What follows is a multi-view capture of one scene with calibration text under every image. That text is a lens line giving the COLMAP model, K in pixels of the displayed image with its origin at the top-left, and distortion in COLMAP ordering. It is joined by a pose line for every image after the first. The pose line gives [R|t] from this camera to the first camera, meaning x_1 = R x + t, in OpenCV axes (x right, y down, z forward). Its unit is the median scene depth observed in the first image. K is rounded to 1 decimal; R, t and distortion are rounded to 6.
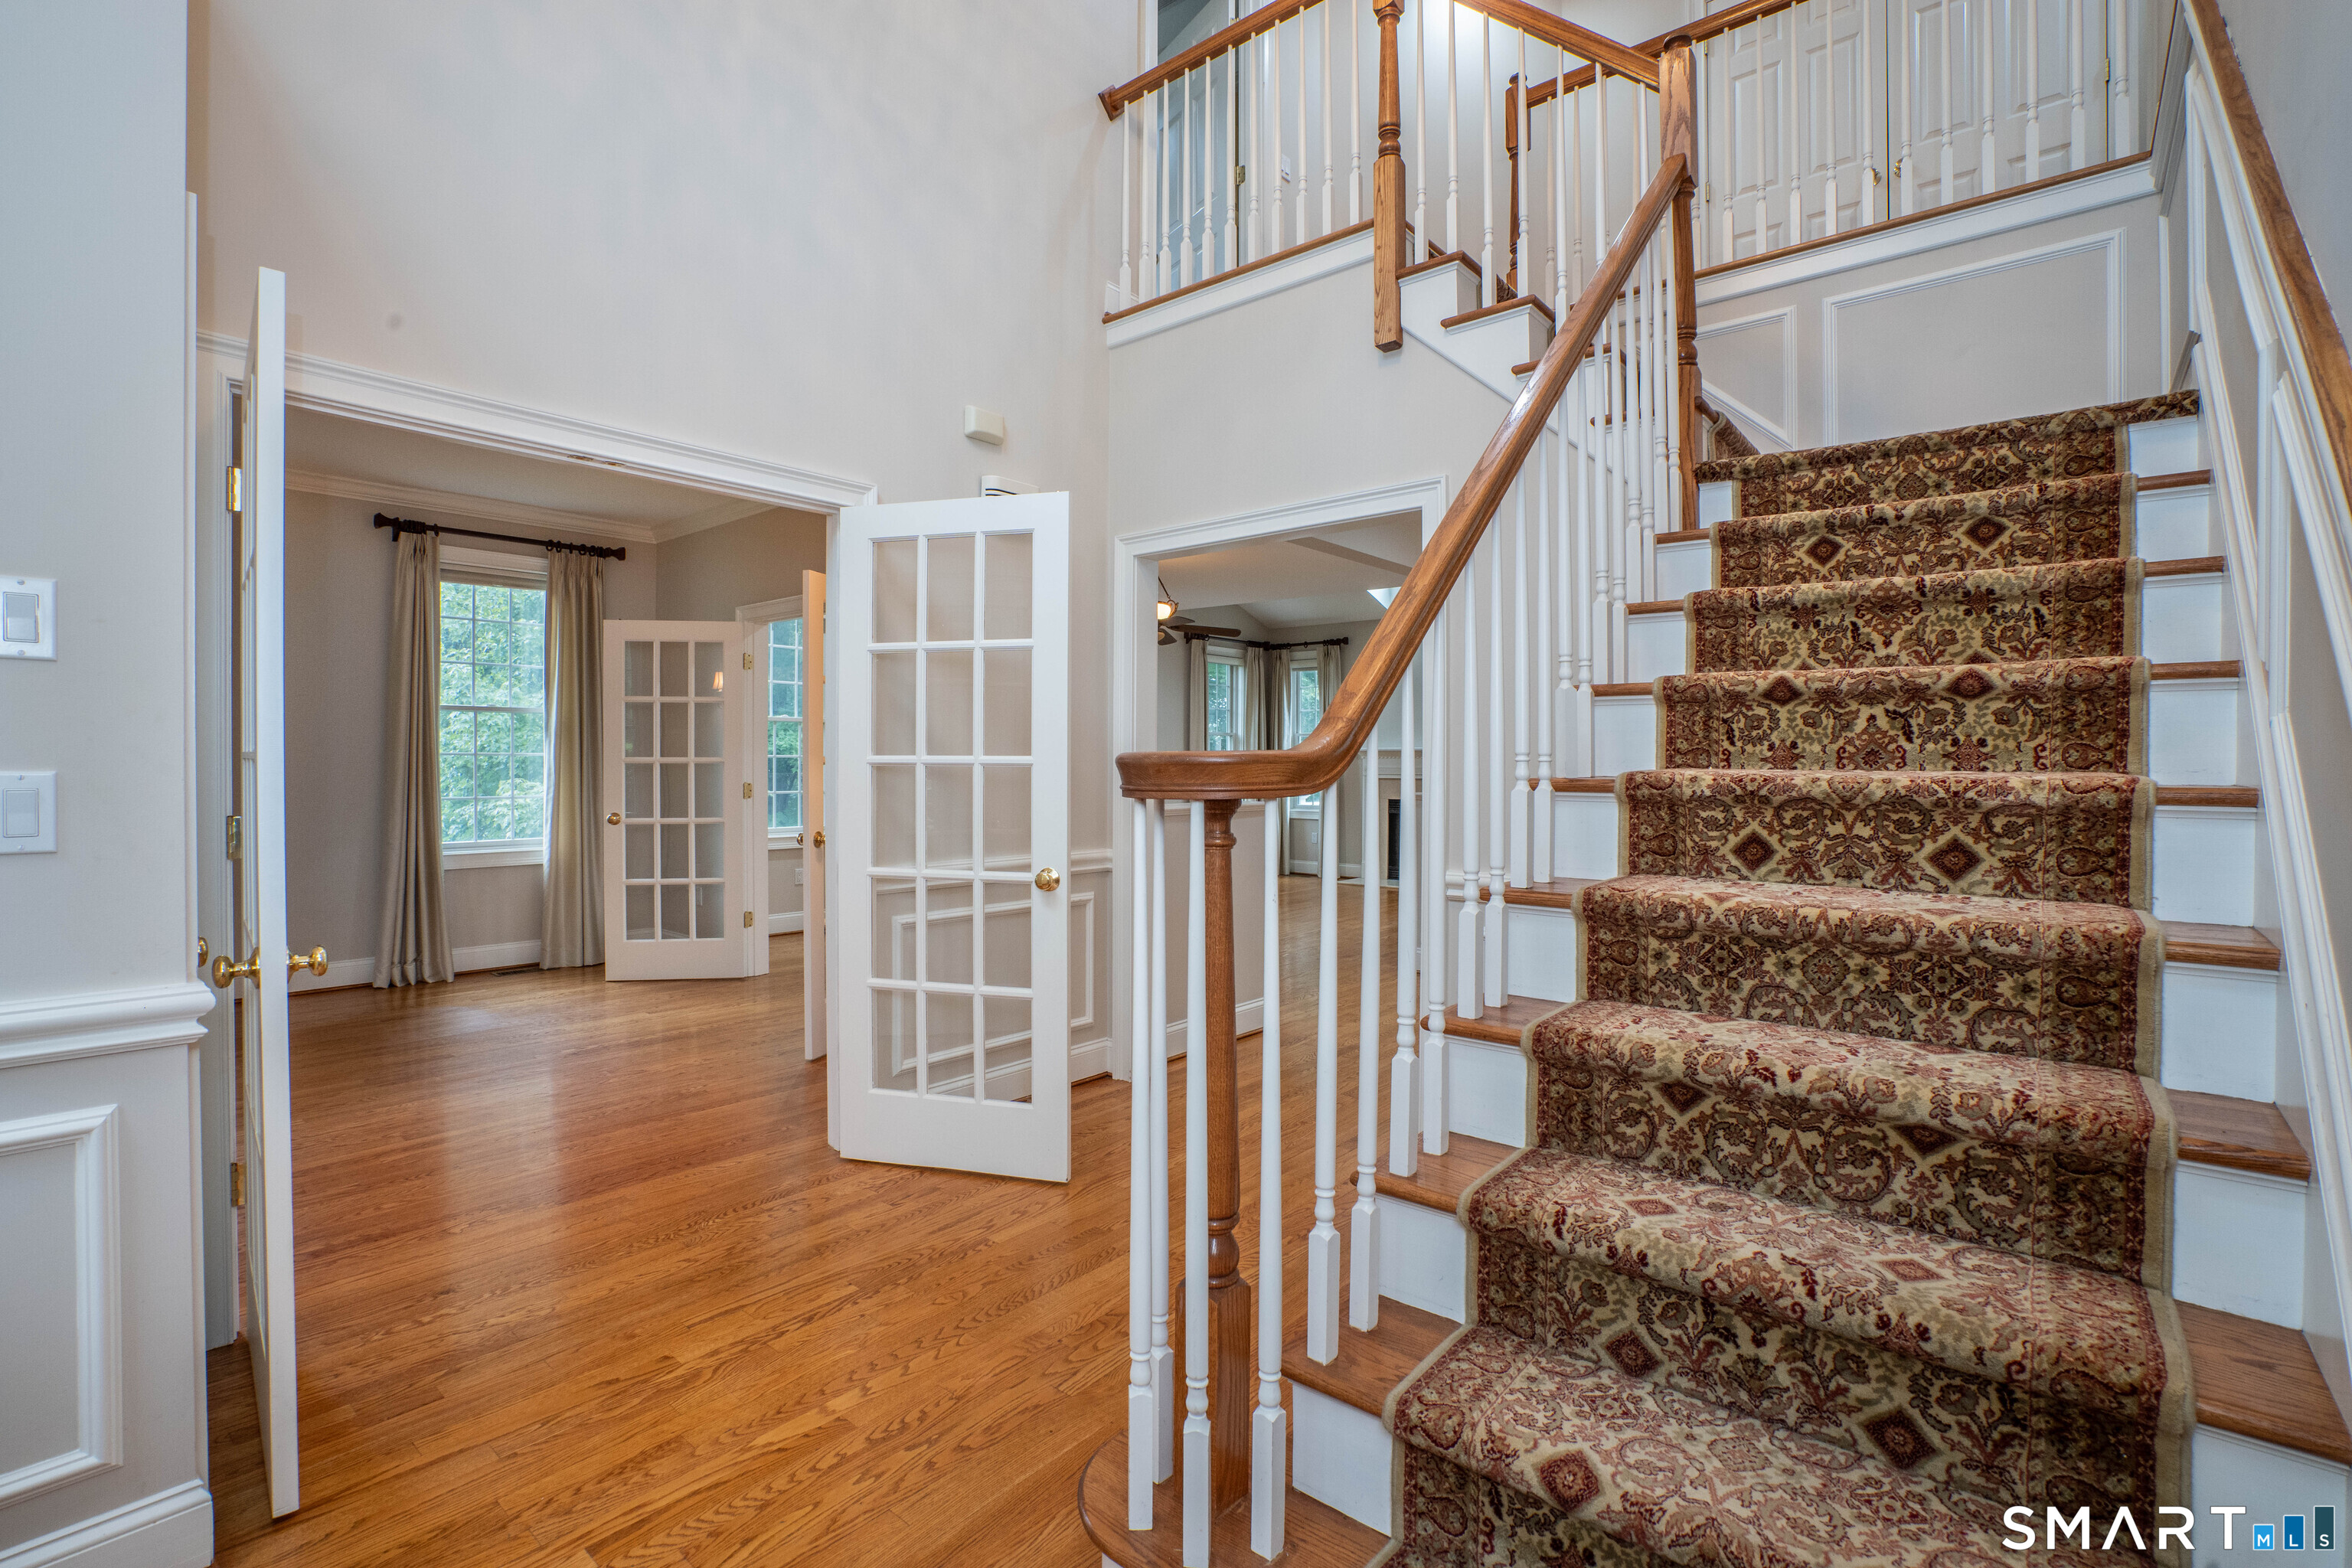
lens RADIAL K [[1080.2, 0, 1176.0], [0, 1080.2, 784.0], [0, 0, 1]] dist [0.000347, 0.000104]
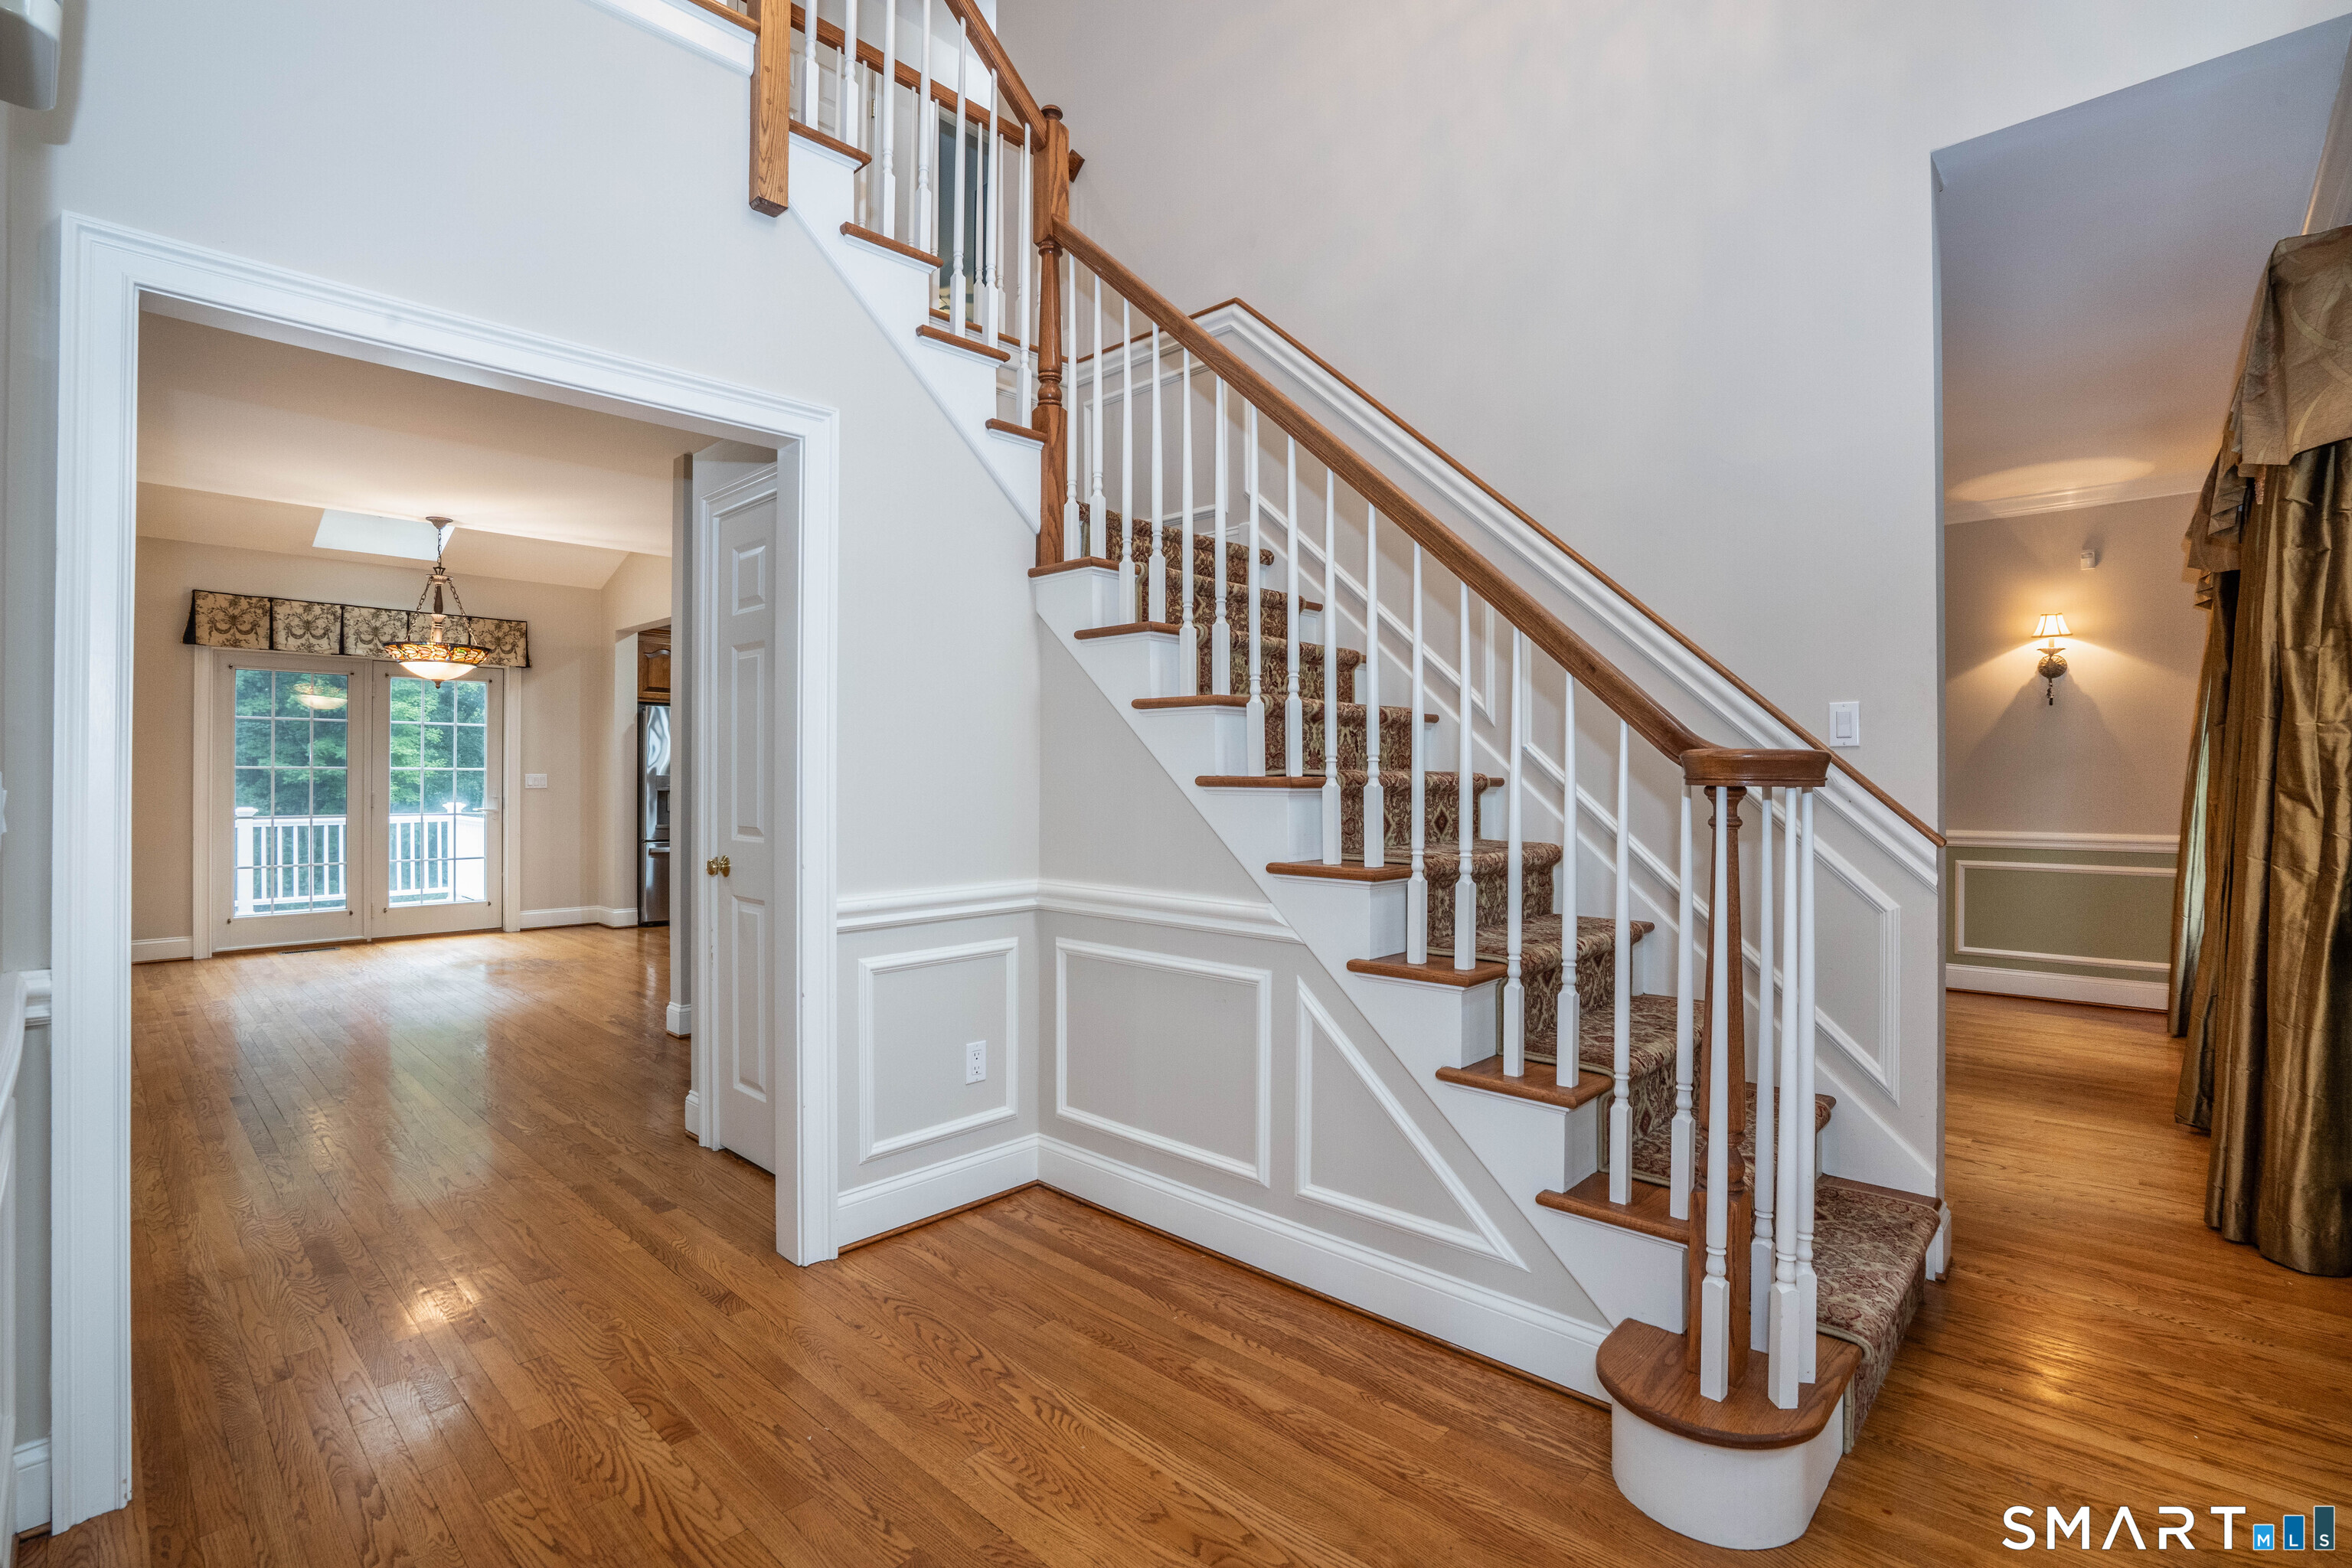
lens RADIAL K [[1080.2, 0, 1176.0], [0, 1080.2, 784.0], [0, 0, 1]] dist [0.000347, 0.000104]
pose [[0.081620, 0.000617, 0.996663, -0.795607], [0.026879, 0.999635, -0.002820, 0.004083], [-0.996301, 0.027020, 0.081573, 1.021296]]
